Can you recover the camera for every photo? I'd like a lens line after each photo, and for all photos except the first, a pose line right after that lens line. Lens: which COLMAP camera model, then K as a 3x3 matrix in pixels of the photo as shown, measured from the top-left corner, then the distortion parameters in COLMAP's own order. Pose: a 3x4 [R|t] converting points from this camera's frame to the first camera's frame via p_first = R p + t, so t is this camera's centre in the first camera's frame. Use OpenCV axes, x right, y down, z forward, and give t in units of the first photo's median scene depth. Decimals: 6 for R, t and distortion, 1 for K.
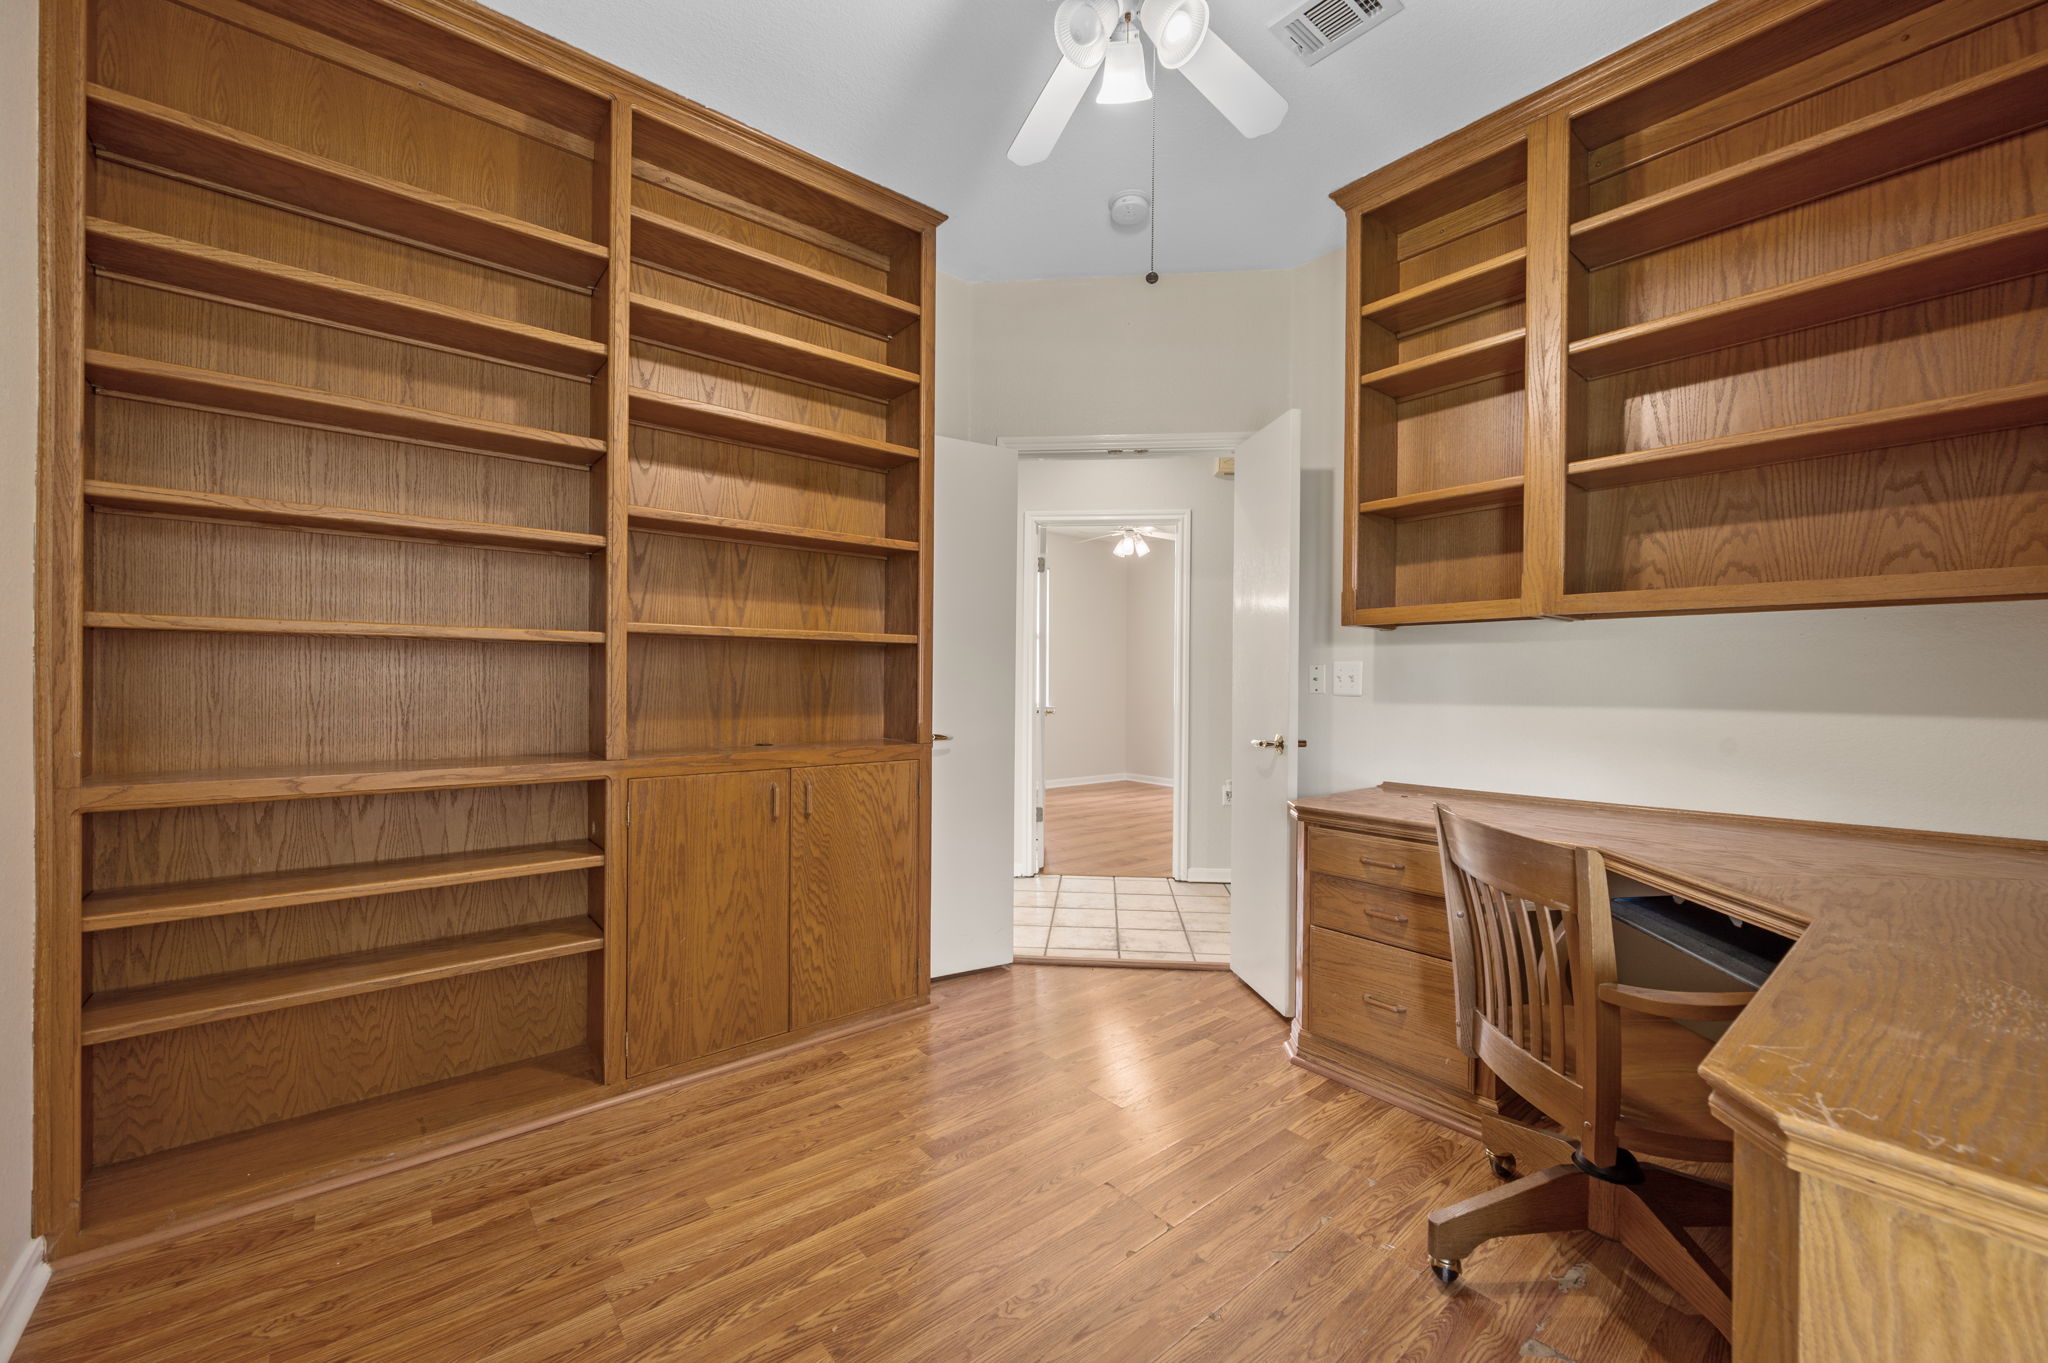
lens RADIAL K [[819.3, 0, 1024.8], [0, 819.3, 682.7], [0, 0, 1]] dist [-0.011909, -0.000215]
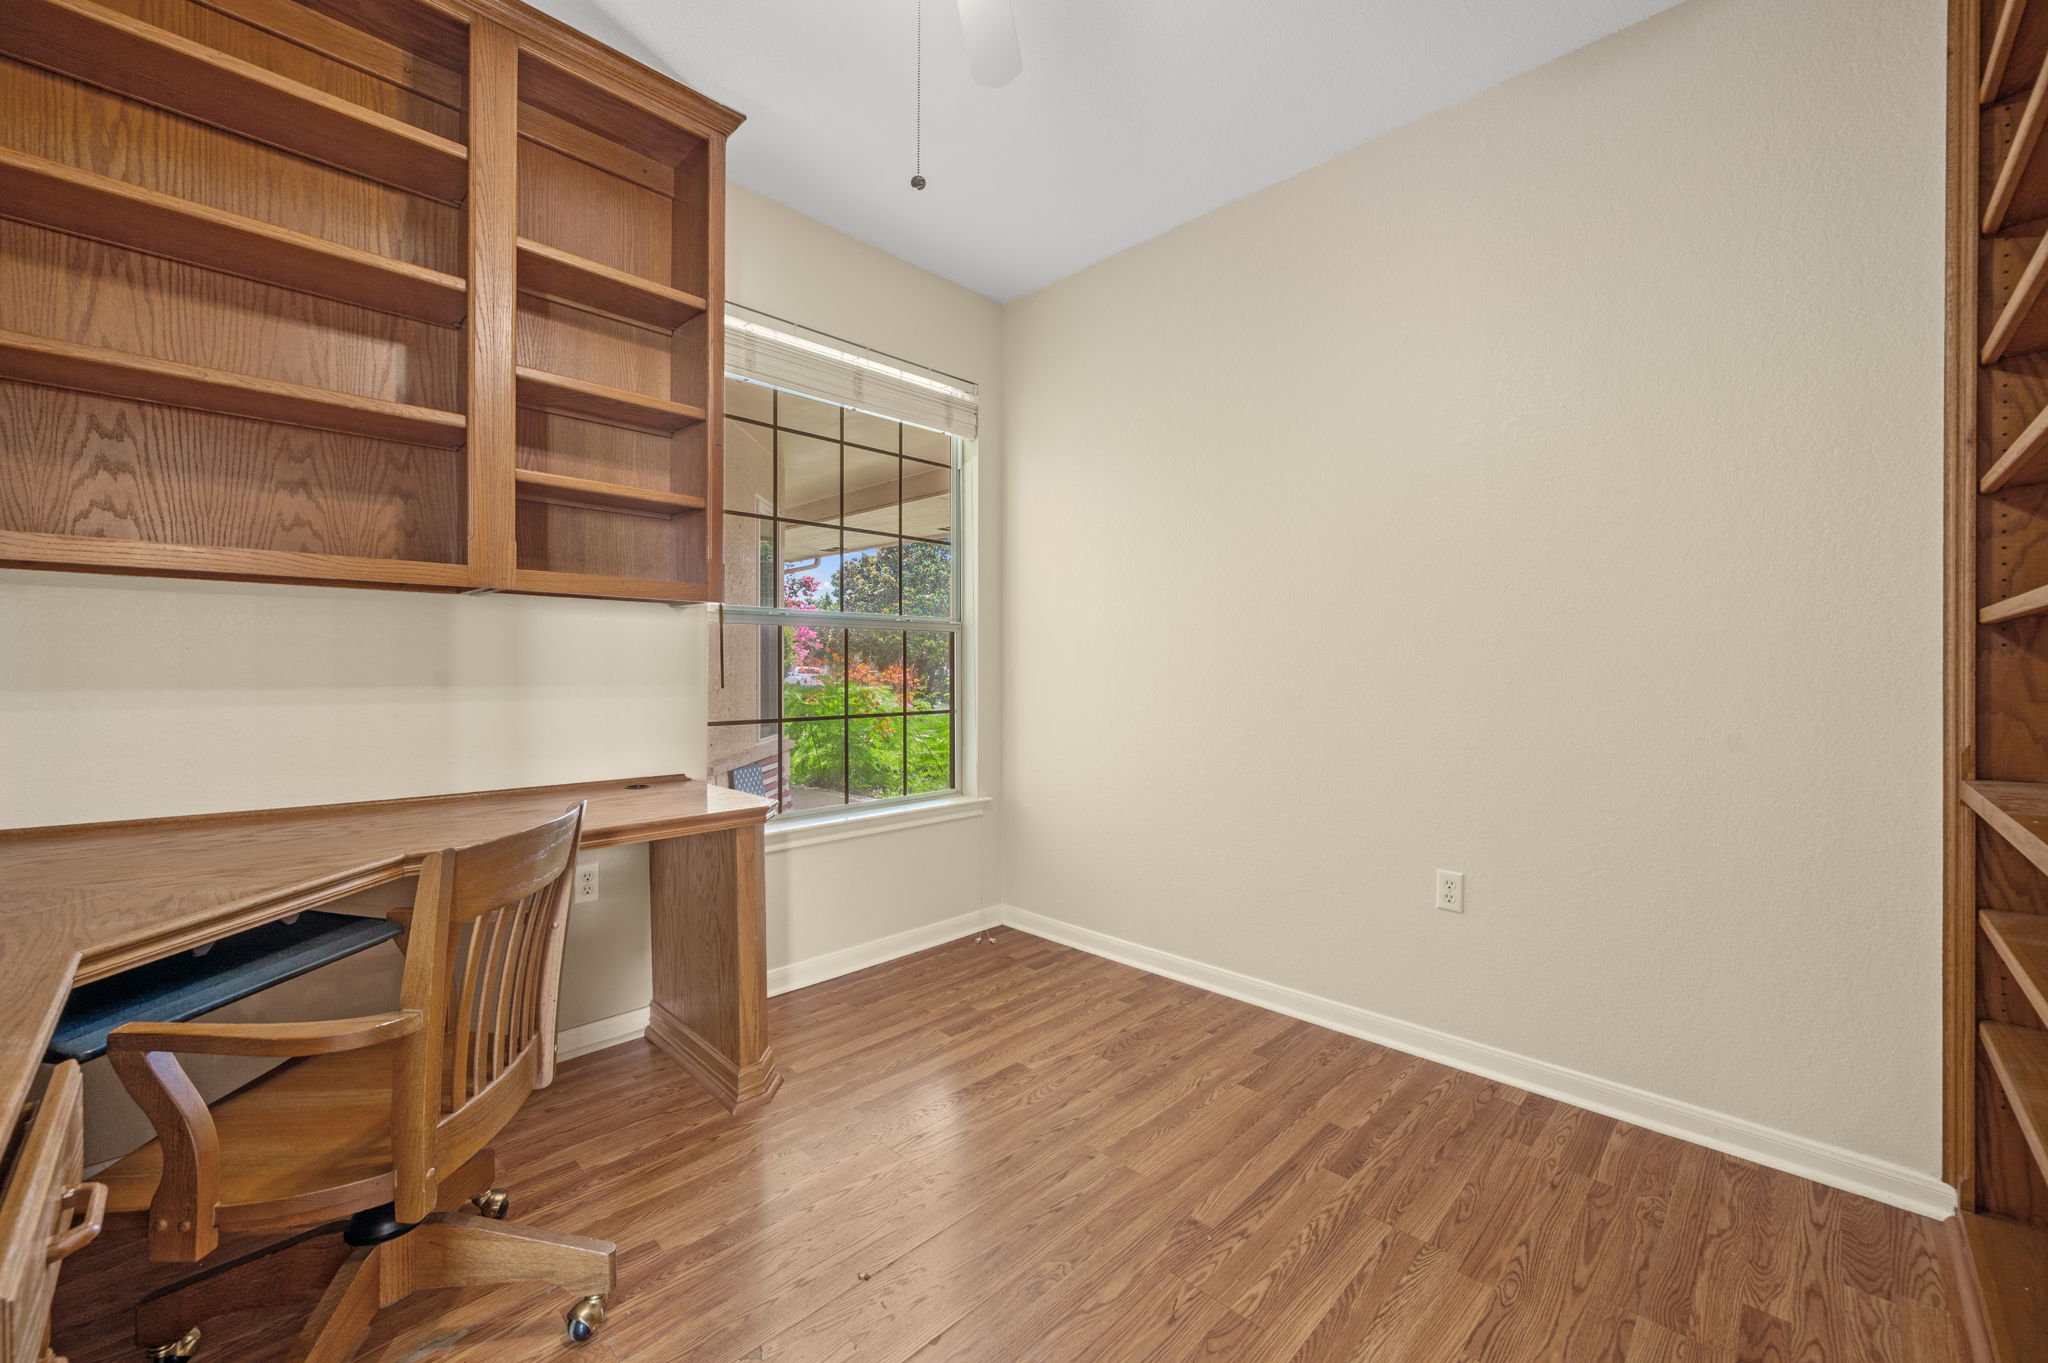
lens RADIAL K [[819.3, 0, 1026.6], [0, 819.3, 677.8], [0, 0, 1]] dist [-0.011909, -0.000215]
pose [[-0.995273, -0.007245, -0.096849, 0.127835], [-0.007324, 0.999973, 0.000466, 0.011310], [0.096843, 0.001174, -0.995299, 1.965406]]
